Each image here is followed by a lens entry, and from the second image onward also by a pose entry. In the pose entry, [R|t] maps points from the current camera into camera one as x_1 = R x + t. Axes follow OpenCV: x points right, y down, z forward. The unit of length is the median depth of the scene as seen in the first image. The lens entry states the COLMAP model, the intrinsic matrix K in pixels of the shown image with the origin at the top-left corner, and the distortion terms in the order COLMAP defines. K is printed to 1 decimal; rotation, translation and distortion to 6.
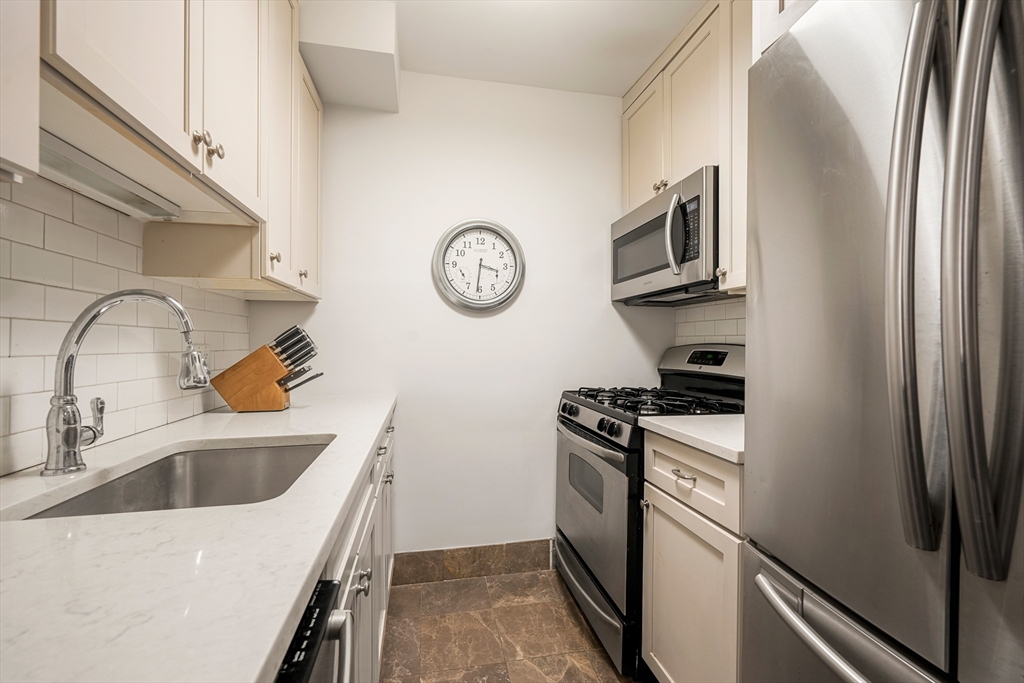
lens RADIAL K [[430.6, 0, 510.8], [0, 430.6, 343.0], [0, 0, 1]] dist [-0.000519, -0.000233]
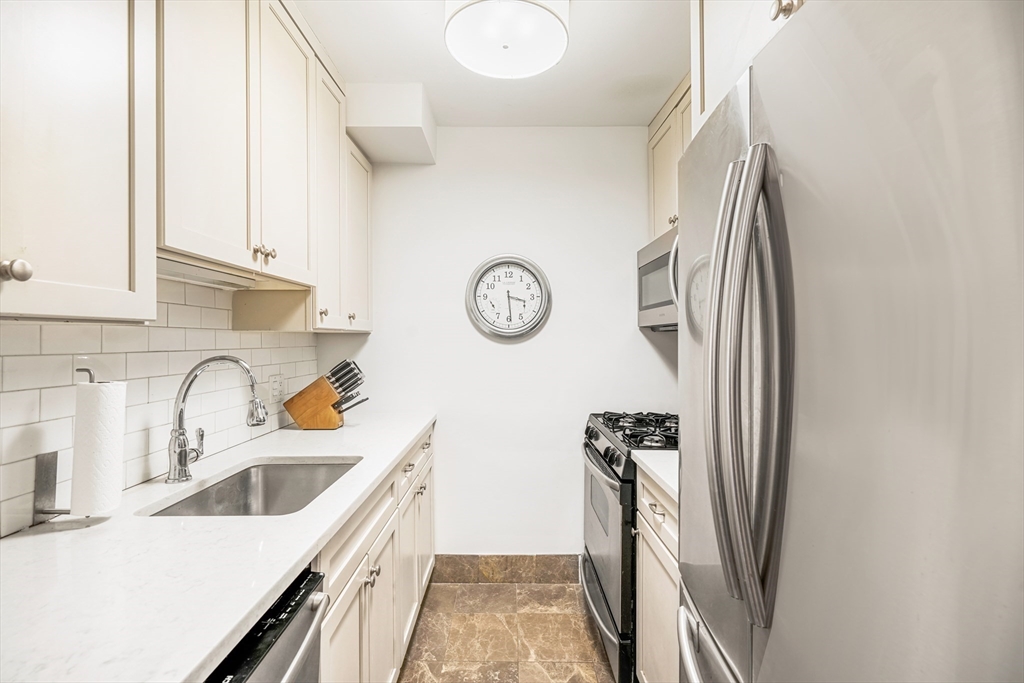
lens RADIAL K [[451.6, 0, 504.7], [0, 451.6, 339.7], [0, 0, 1]] dist [0.001007, 0.000159]
pose [[0.978366, -0.002447, -0.206869, 0.197384], [0.003184, 0.999990, 0.003233, -0.096814], [0.206859, -0.003821, 0.978363, -0.148595]]
